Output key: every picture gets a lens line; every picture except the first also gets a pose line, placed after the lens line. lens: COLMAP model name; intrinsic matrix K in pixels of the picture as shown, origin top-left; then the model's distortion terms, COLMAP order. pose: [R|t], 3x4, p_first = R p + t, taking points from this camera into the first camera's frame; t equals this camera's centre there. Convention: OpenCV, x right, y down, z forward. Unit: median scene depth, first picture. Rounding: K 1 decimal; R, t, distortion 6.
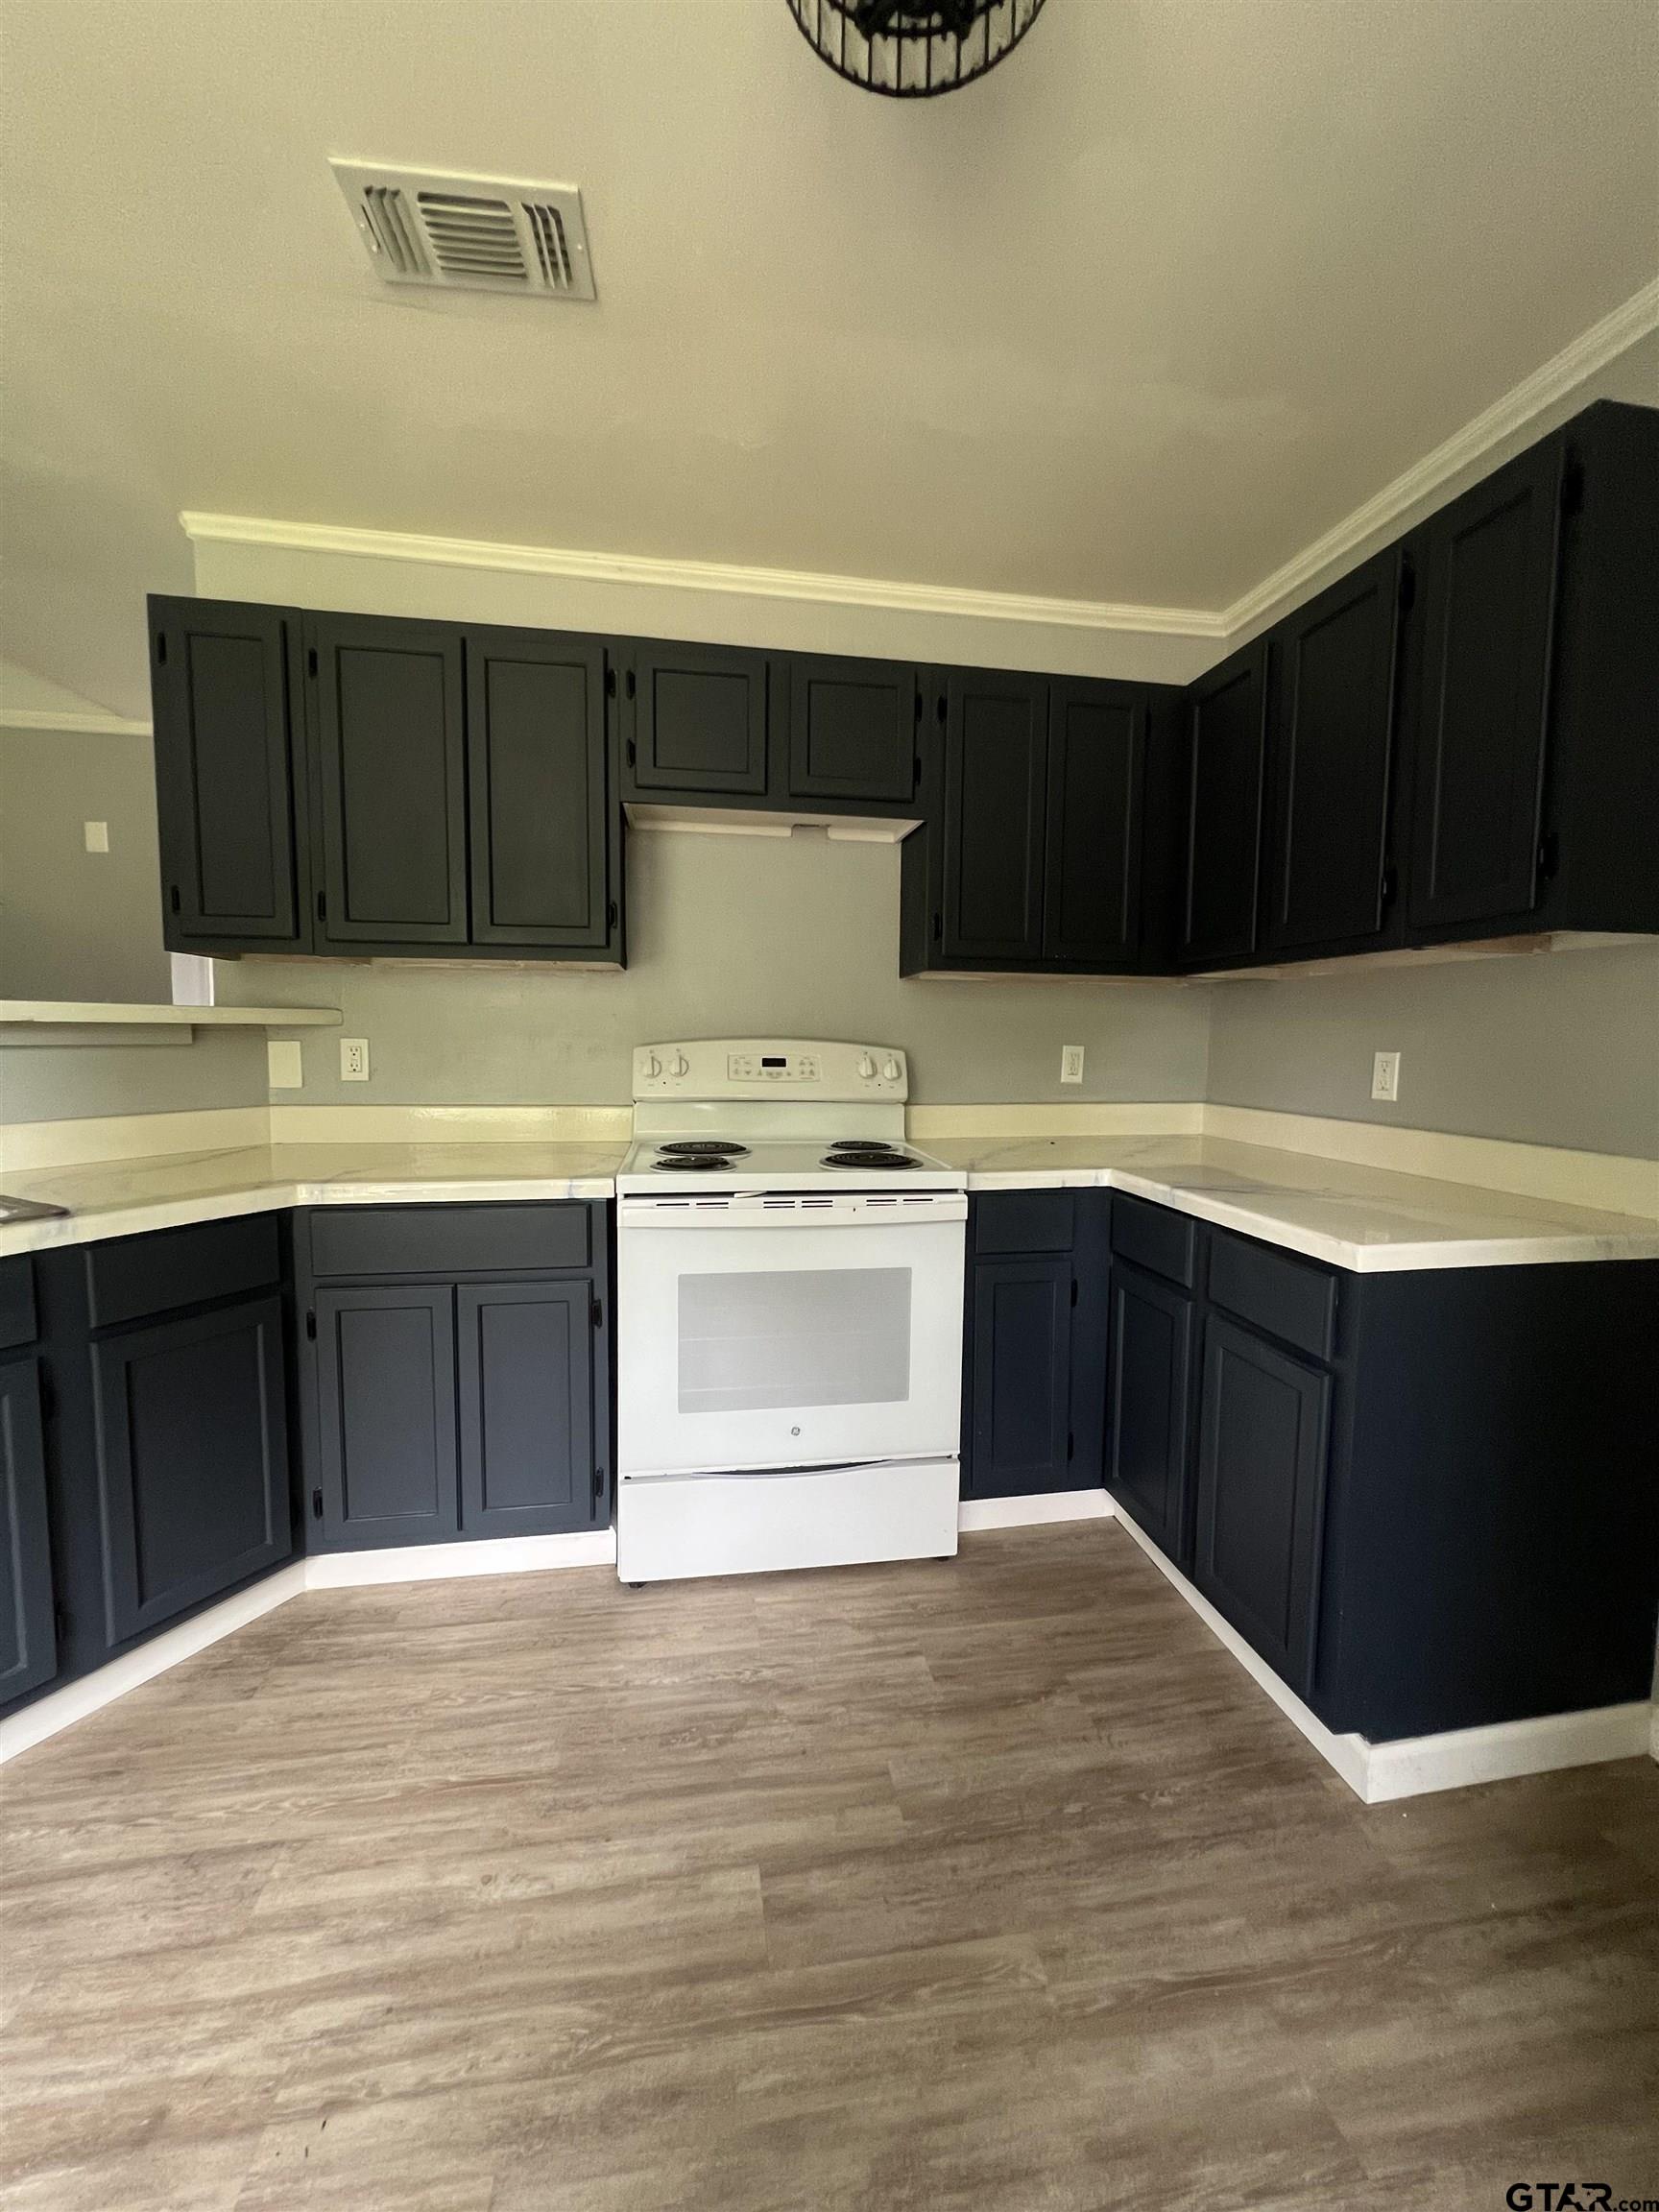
lens RADIAL K [[880.8, 0, 844.2], [0, 880.8, 1106.2], [0, 0, 1]] dist [-0.001245, 0.000702]
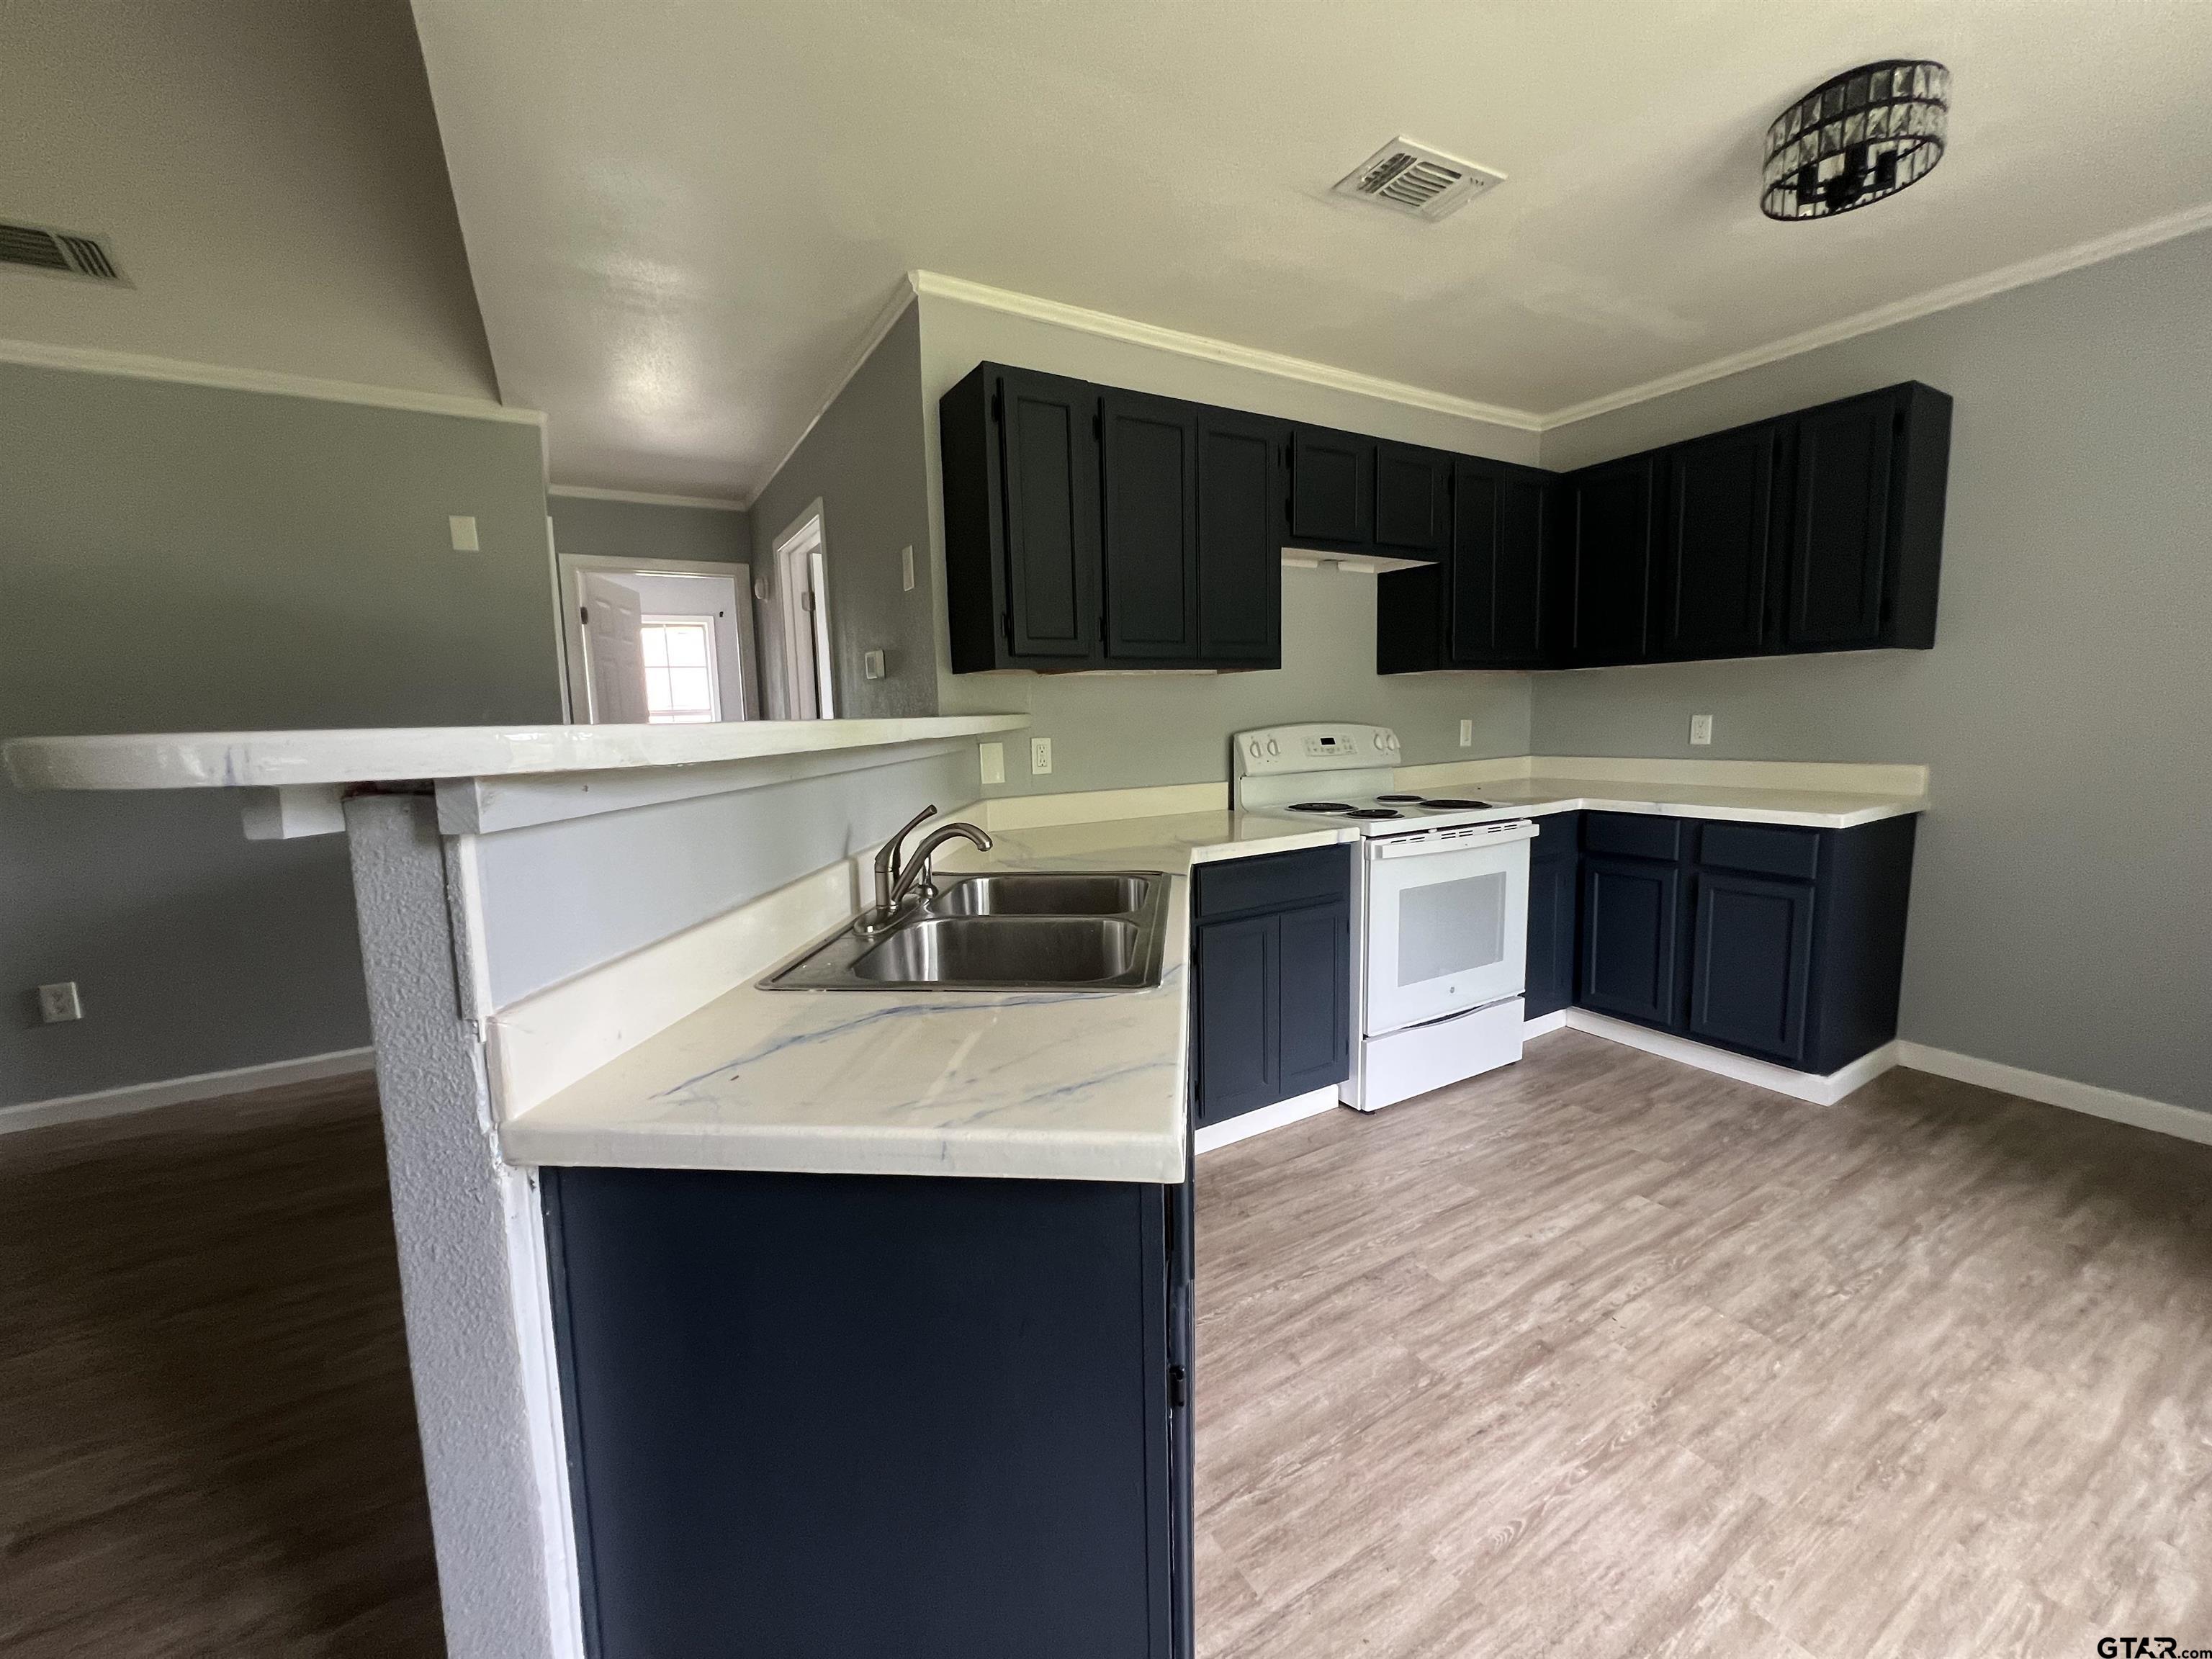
lens RADIAL K [[880.8, 0, 1107.4], [0, 880.8, 827.1], [0, 0, 1]] dist [-0.001245, 0.000702]
pose [[0.932324, -0.083931, 0.351750, -1.241217], [0.068680, 0.996086, 0.055638, -0.025293], [-0.355043, -0.027714, 0.934439, -0.182514]]
